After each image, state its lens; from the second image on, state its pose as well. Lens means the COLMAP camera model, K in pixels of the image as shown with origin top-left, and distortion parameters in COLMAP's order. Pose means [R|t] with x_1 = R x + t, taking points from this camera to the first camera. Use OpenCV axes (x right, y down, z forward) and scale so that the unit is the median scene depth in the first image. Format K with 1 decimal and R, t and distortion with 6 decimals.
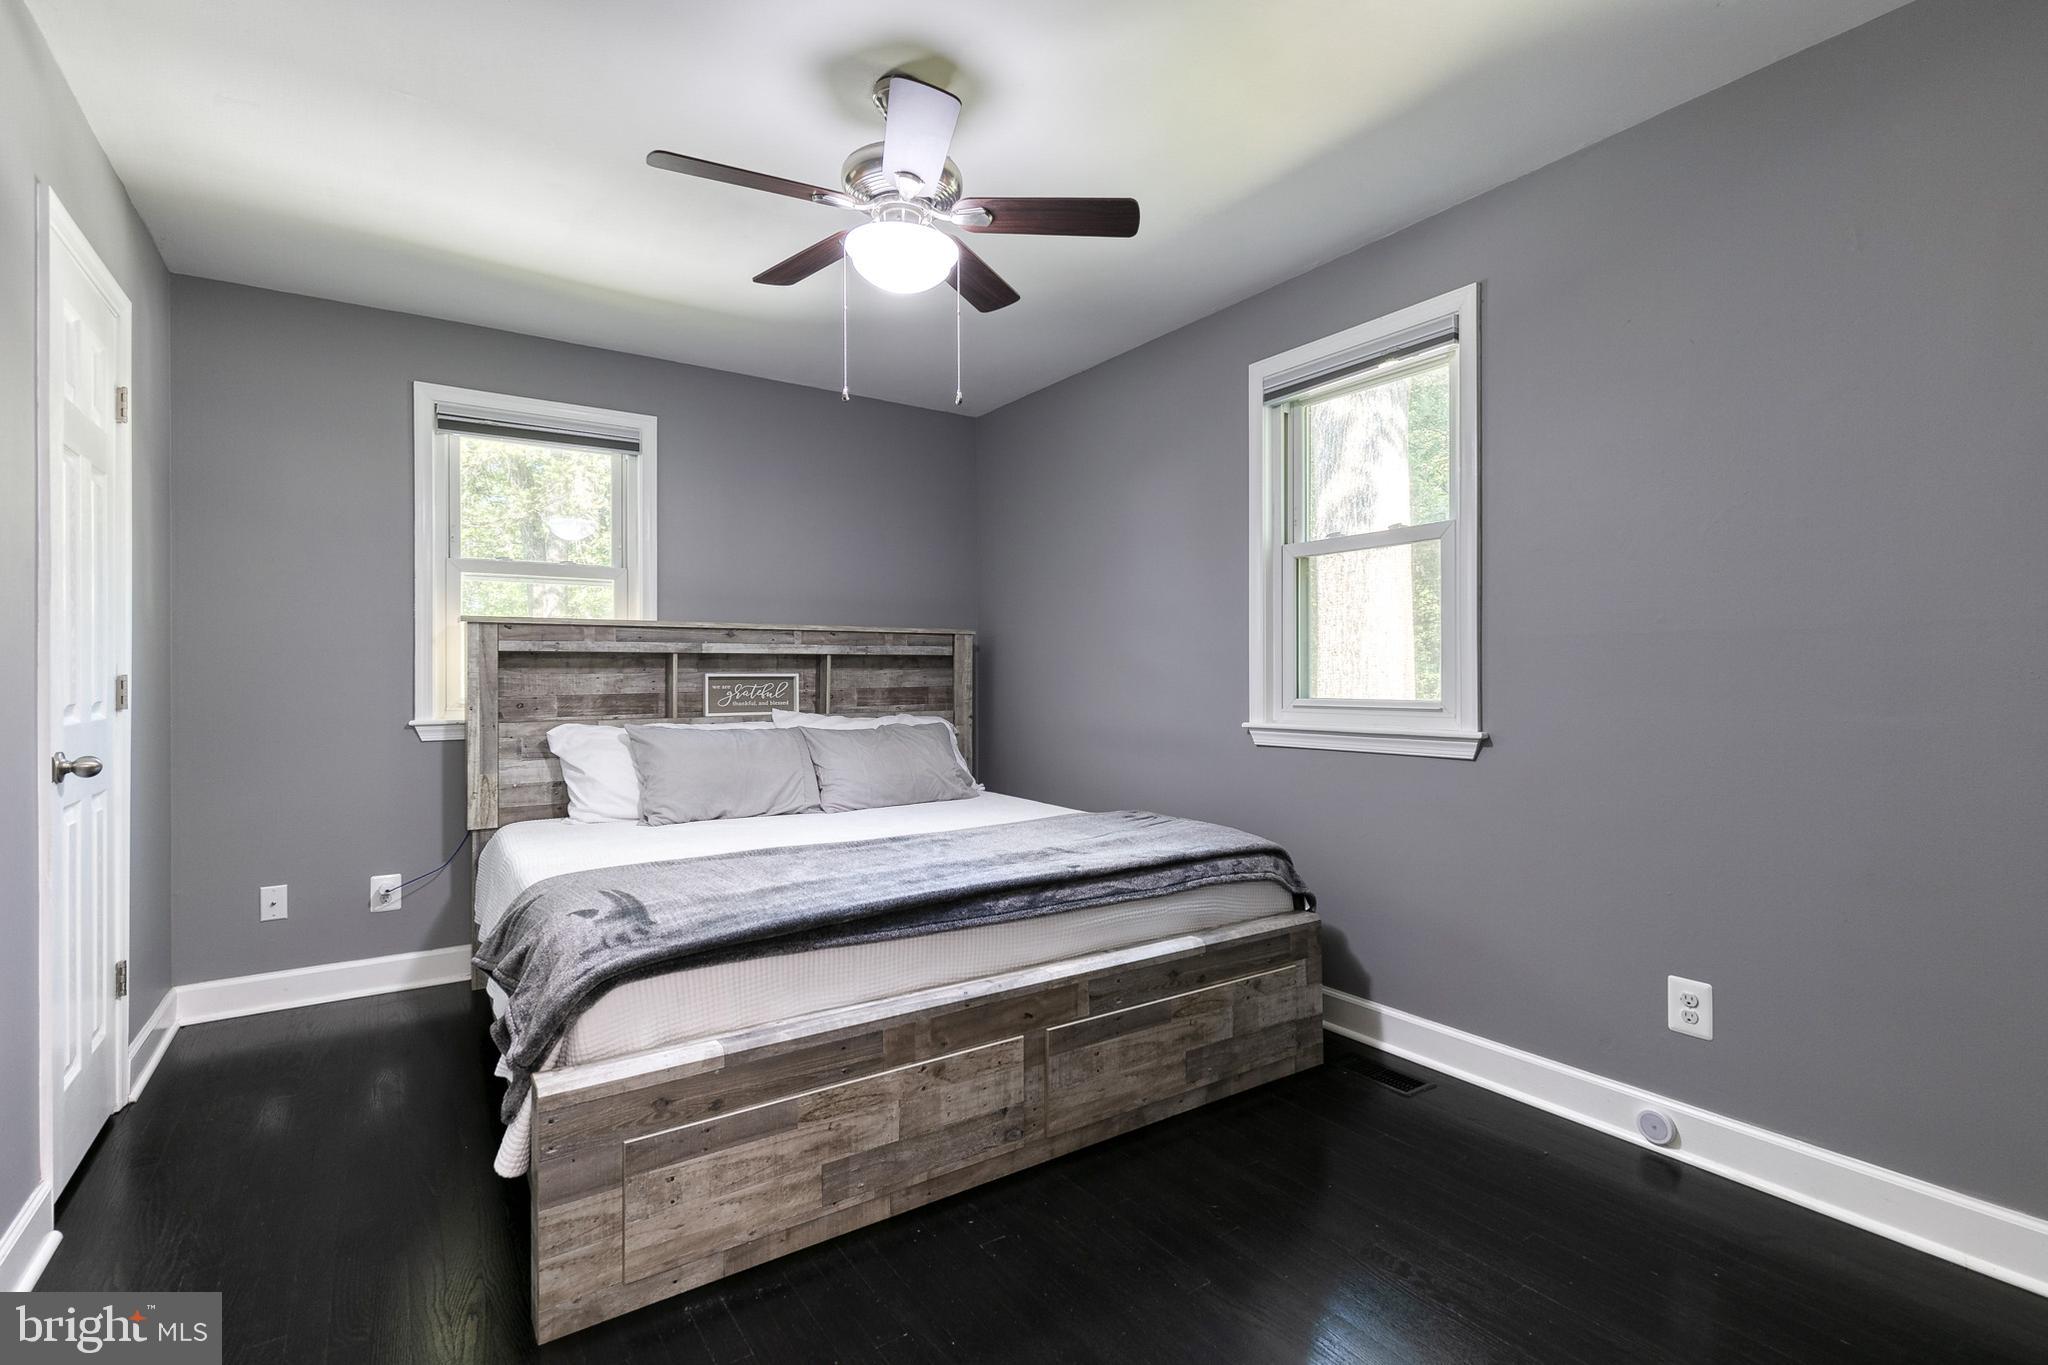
lens RADIAL K [[929.6, 0, 1025.5], [0, 929.6, 674.3], [0, 0, 1]] dist [0.011305, -0.002339]
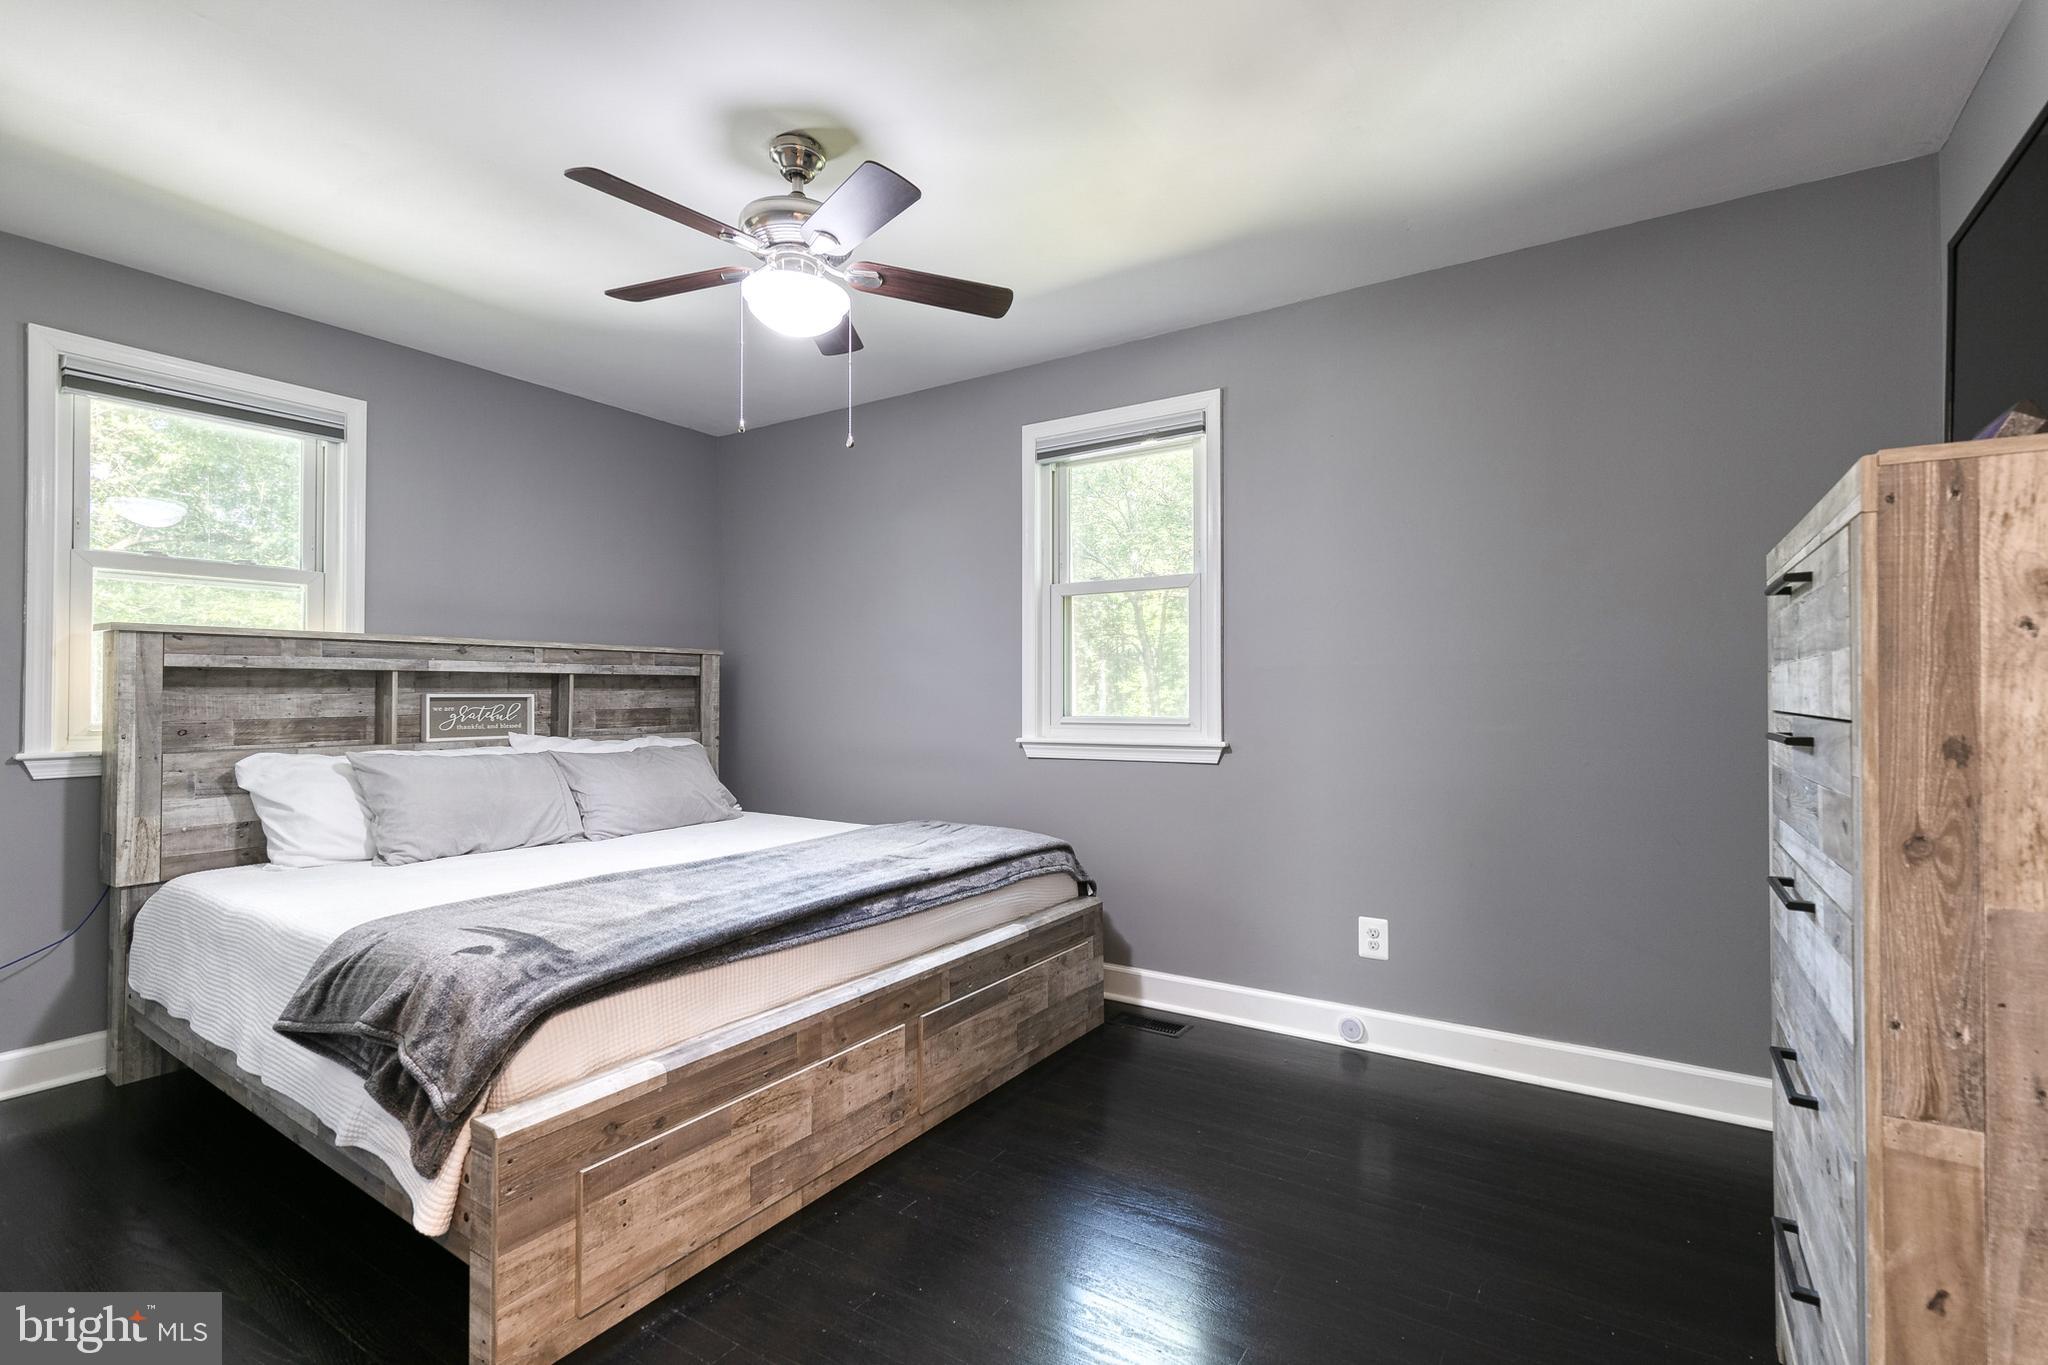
lens RADIAL K [[929.6, 0, 995.7], [0, 929.6, 684.0], [0, 0, 1]] dist [0.011305, -0.002339]
pose [[0.926014, 0.005782, 0.377446, -0.266647], [-0.001711, 0.999937, -0.011122, -0.001928], [-0.377486, 0.009654, 0.925965, -0.054660]]
